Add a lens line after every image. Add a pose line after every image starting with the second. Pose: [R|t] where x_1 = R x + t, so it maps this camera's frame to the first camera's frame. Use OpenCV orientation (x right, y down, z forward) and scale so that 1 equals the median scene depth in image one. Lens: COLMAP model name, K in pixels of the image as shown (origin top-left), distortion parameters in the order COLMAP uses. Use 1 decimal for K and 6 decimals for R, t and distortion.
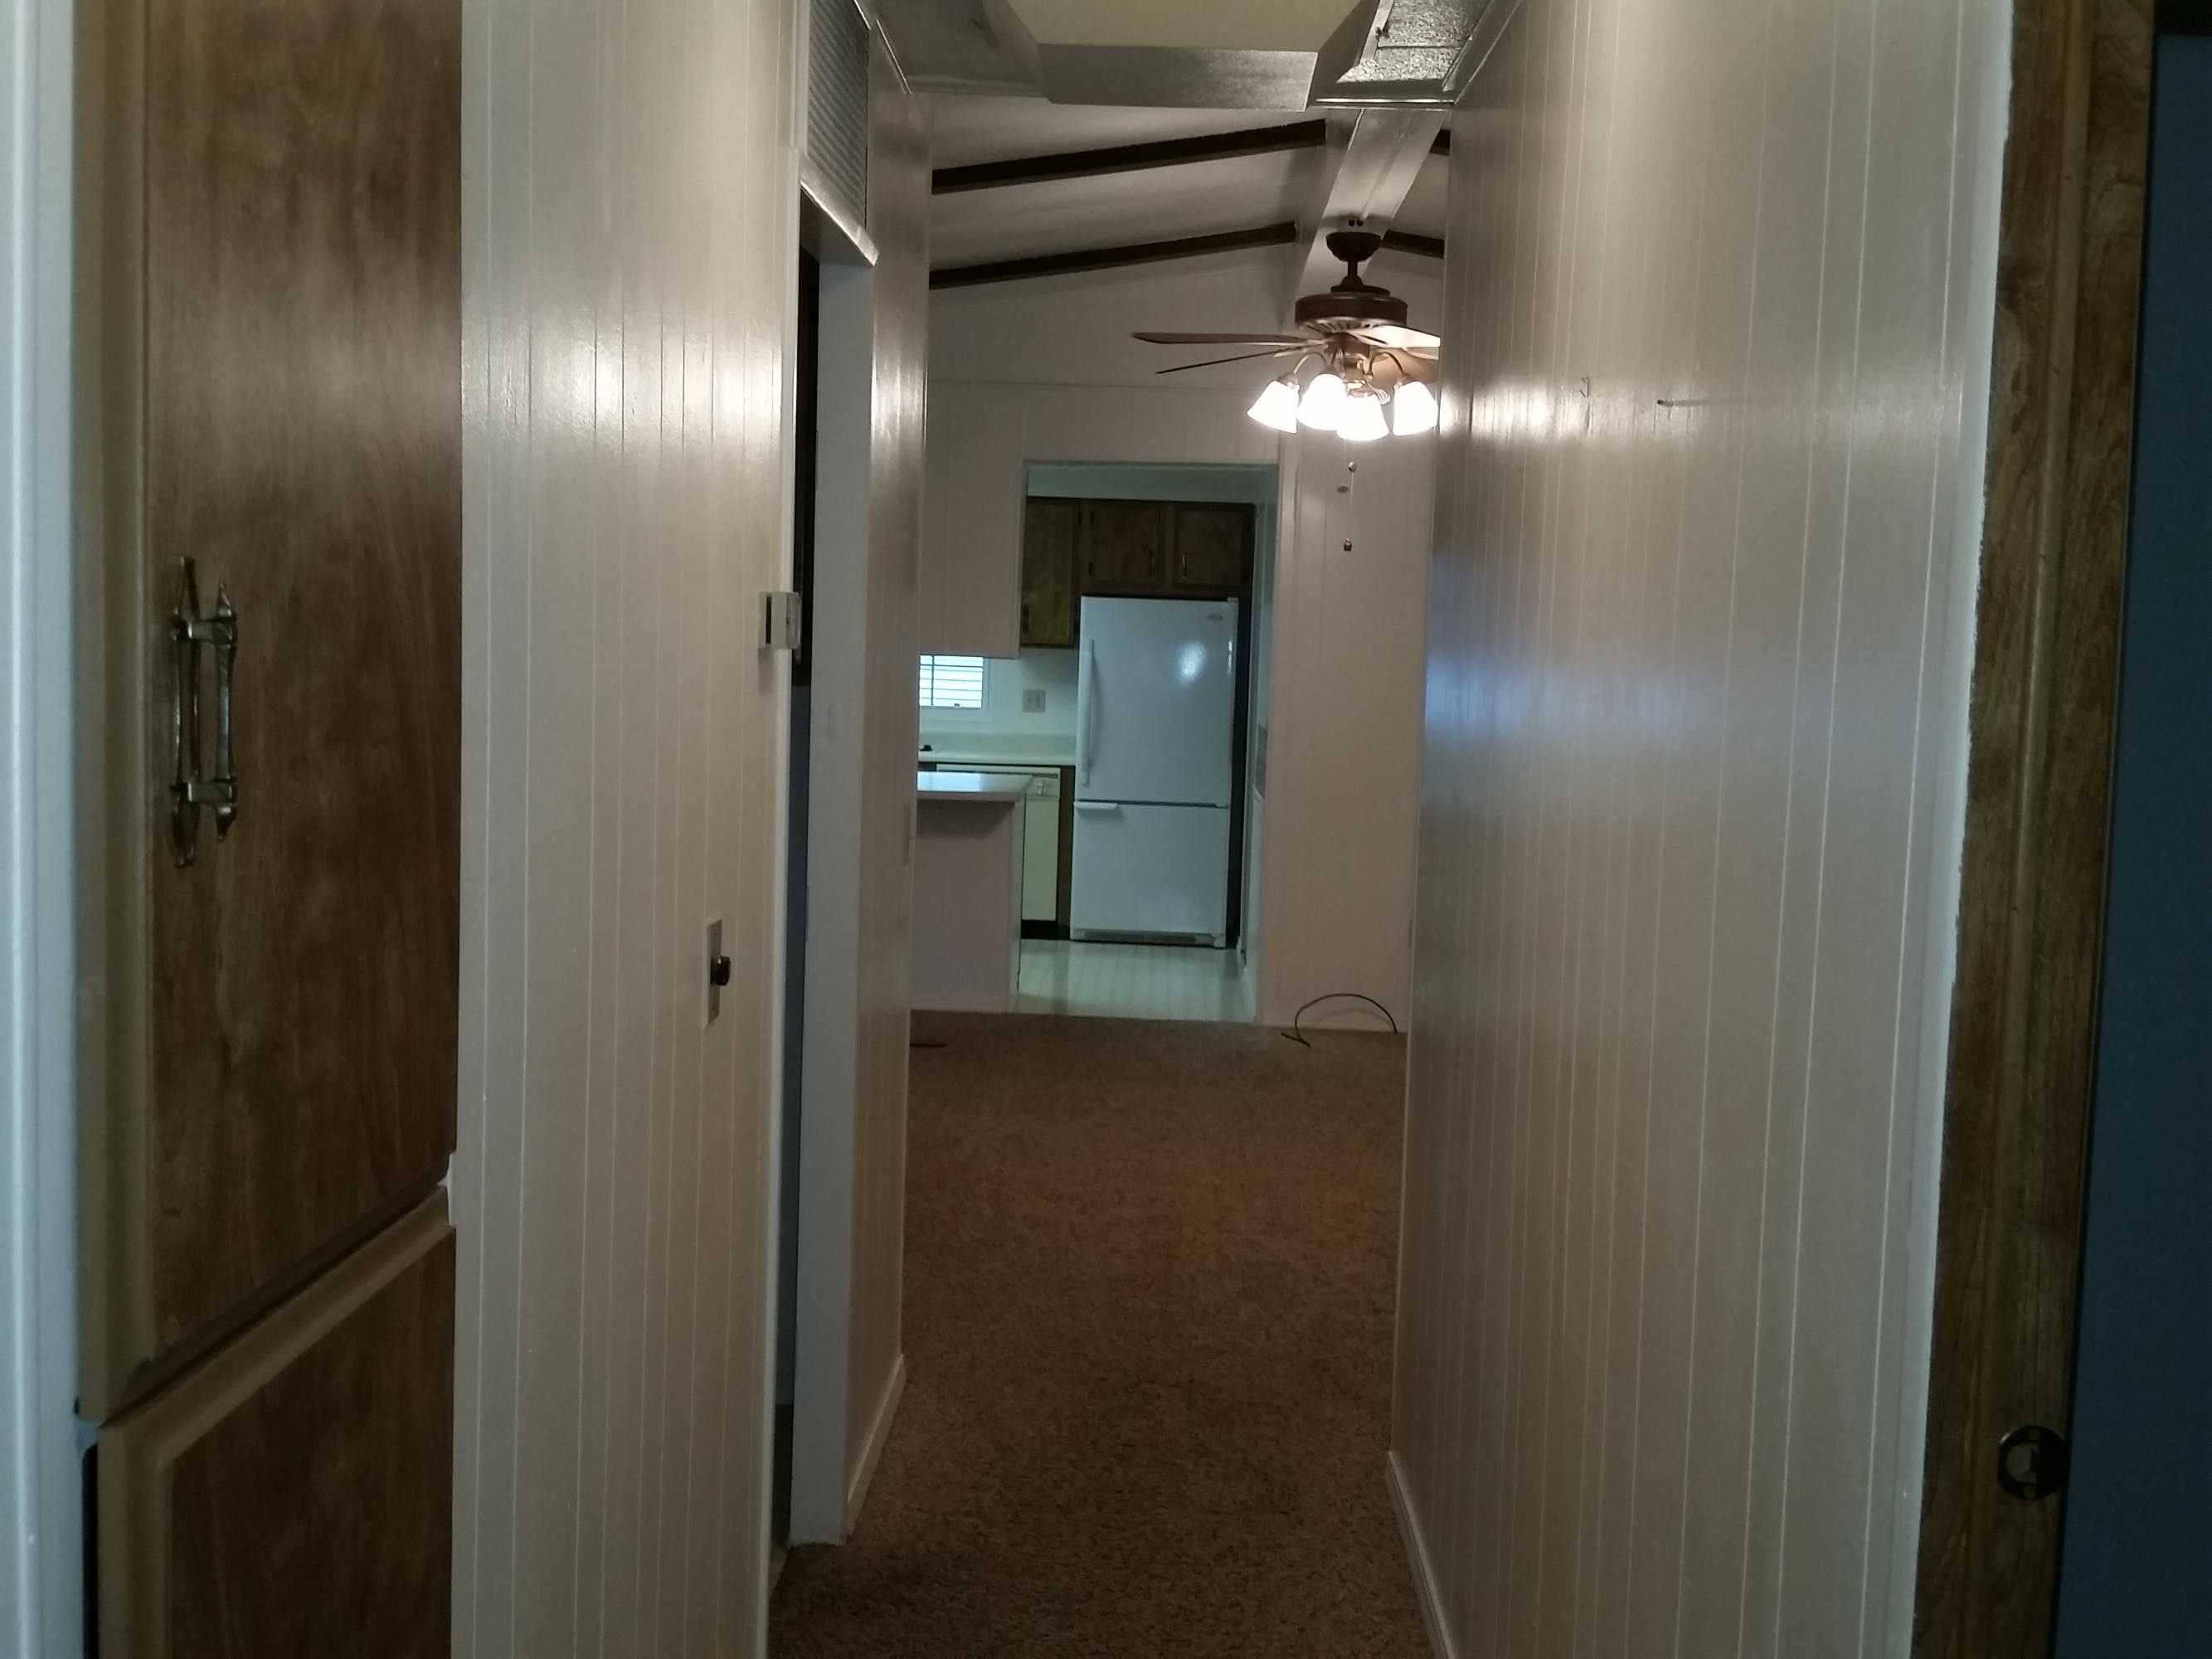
lens RADIAL K [[2338.5, 0, 1106.0], [0, 2338.5, 829.5], [0, 0, 1]] dist [0.063729, -0.046901]
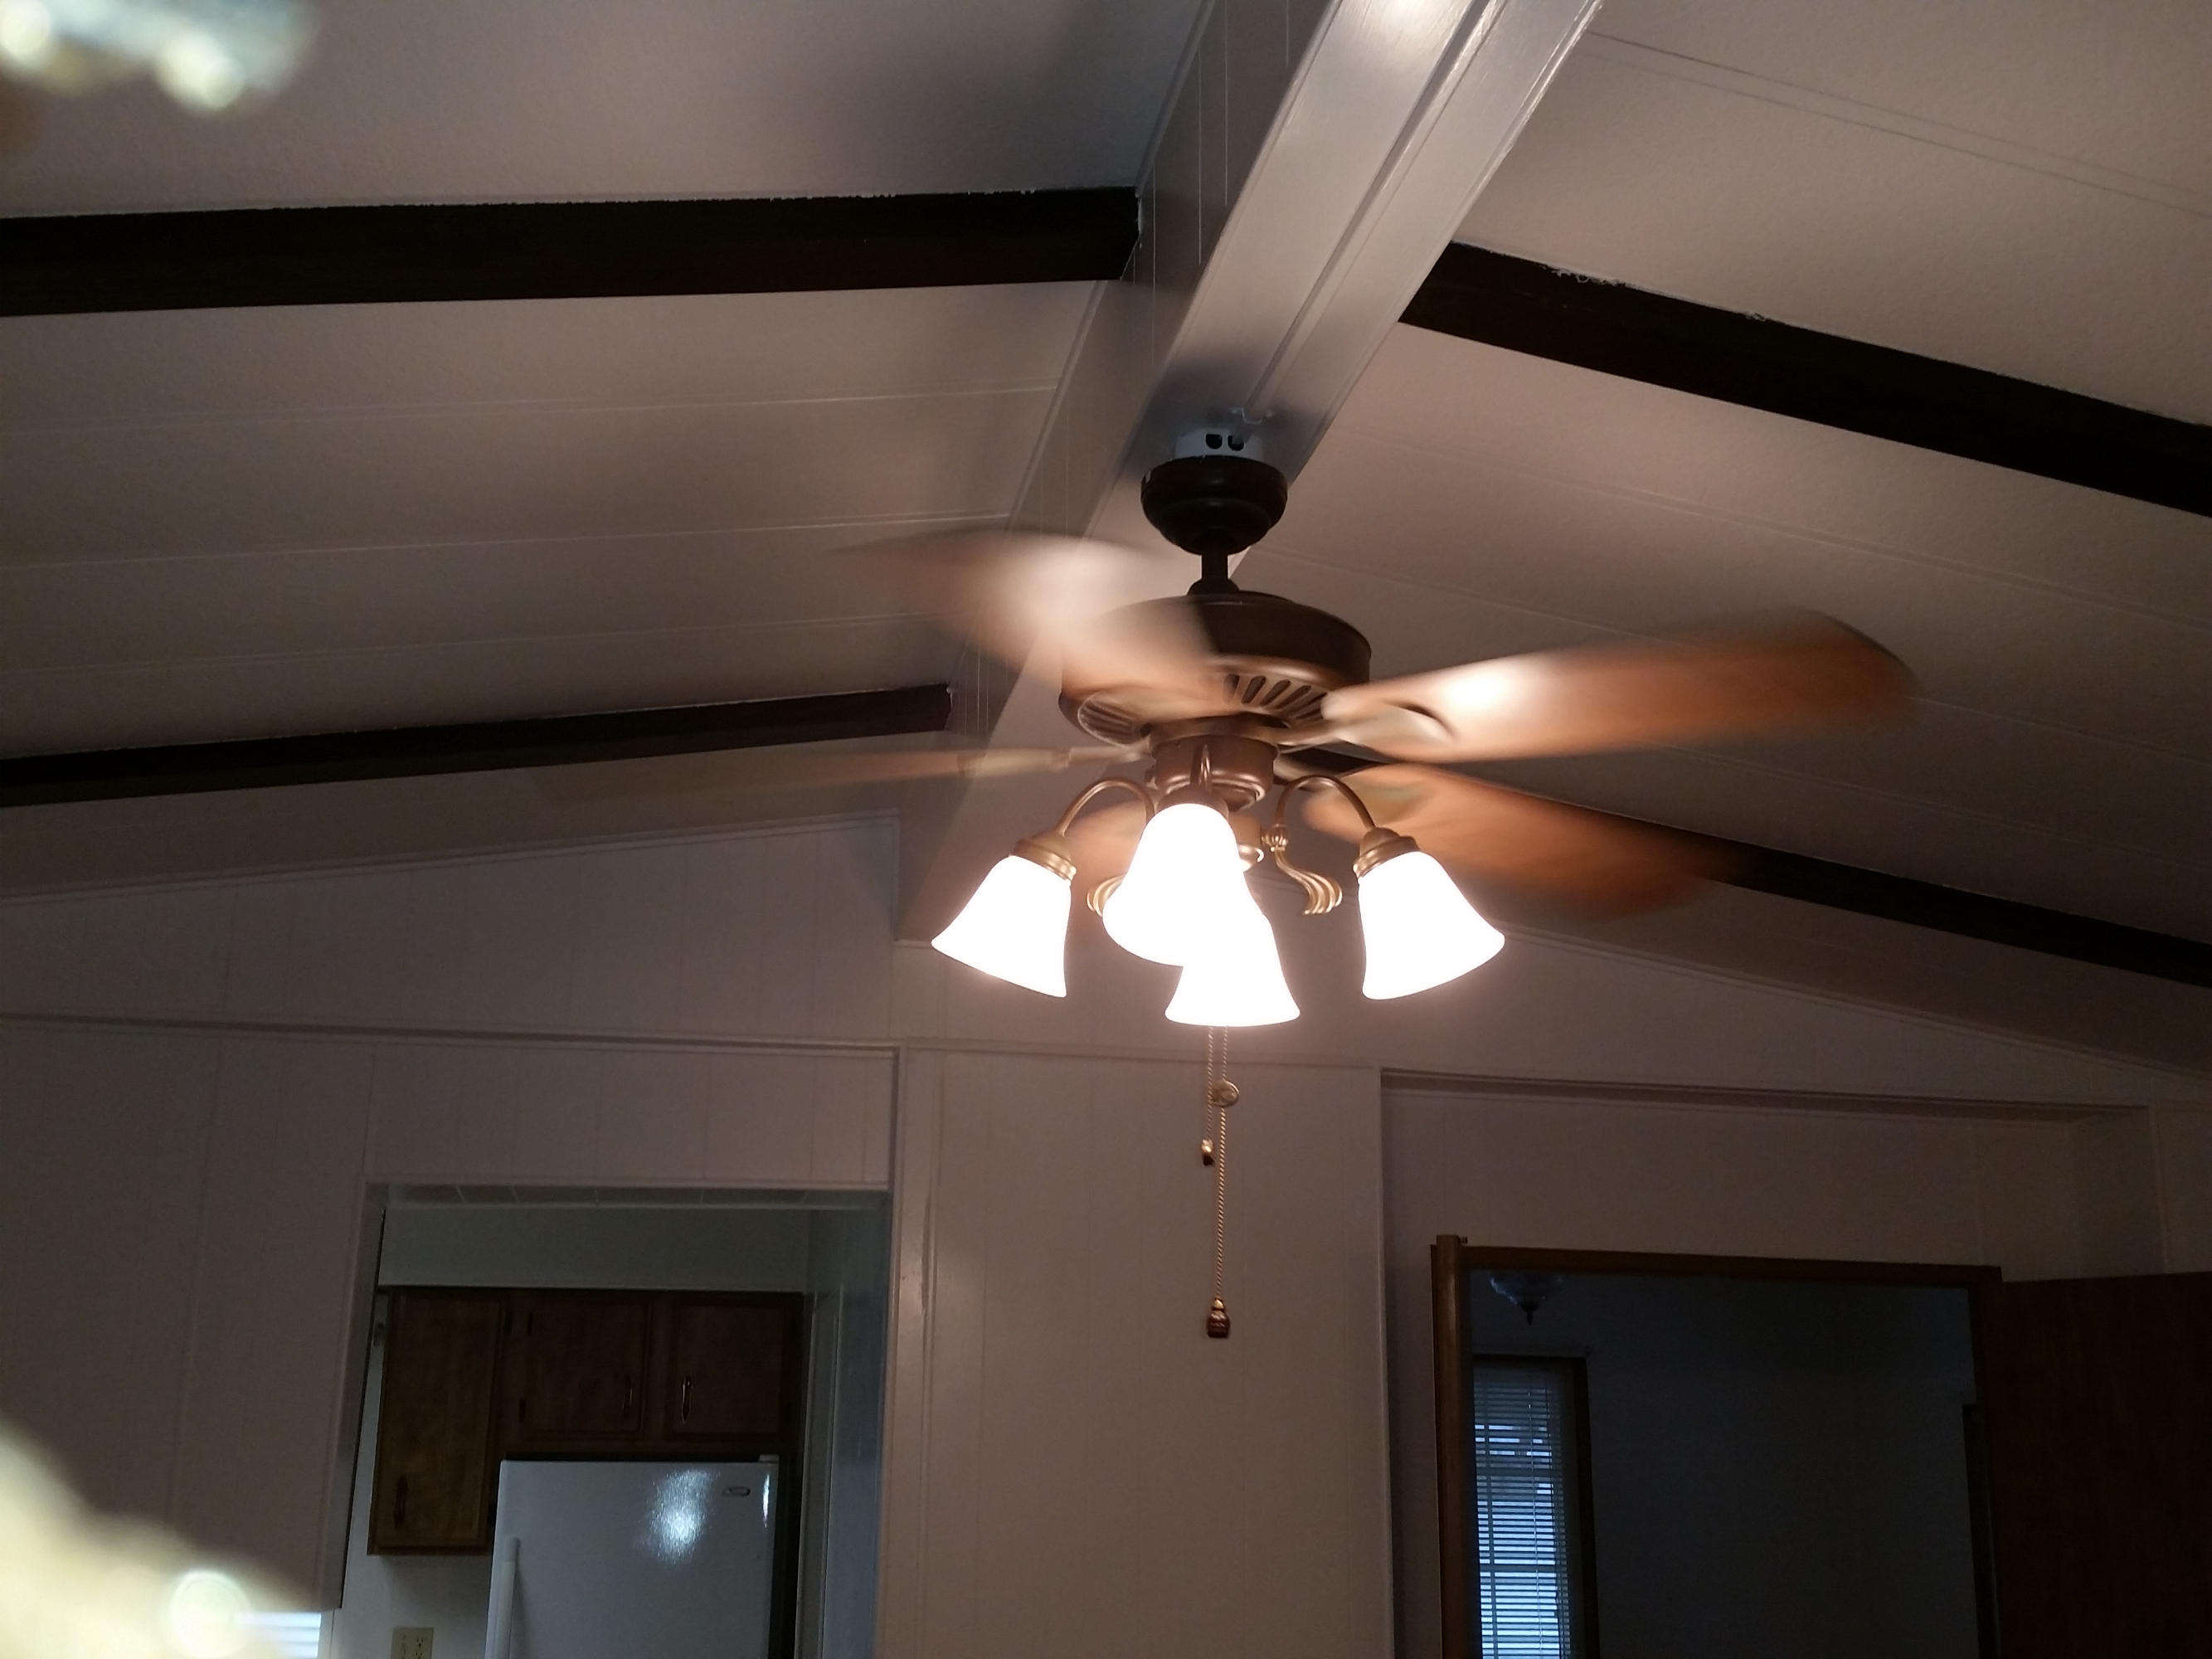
lens RADIAL K [[2338.5, 0, 1106.0], [0, 2338.5, 829.5], [0, 0, 1]] dist [0.063729, -0.046901]
pose [[0.976666, 0.035077, 0.211879, 0.006397], [0.039970, 0.939647, -0.339803, -0.042621], [-0.211011, 0.340343, 0.916319, 0.387856]]
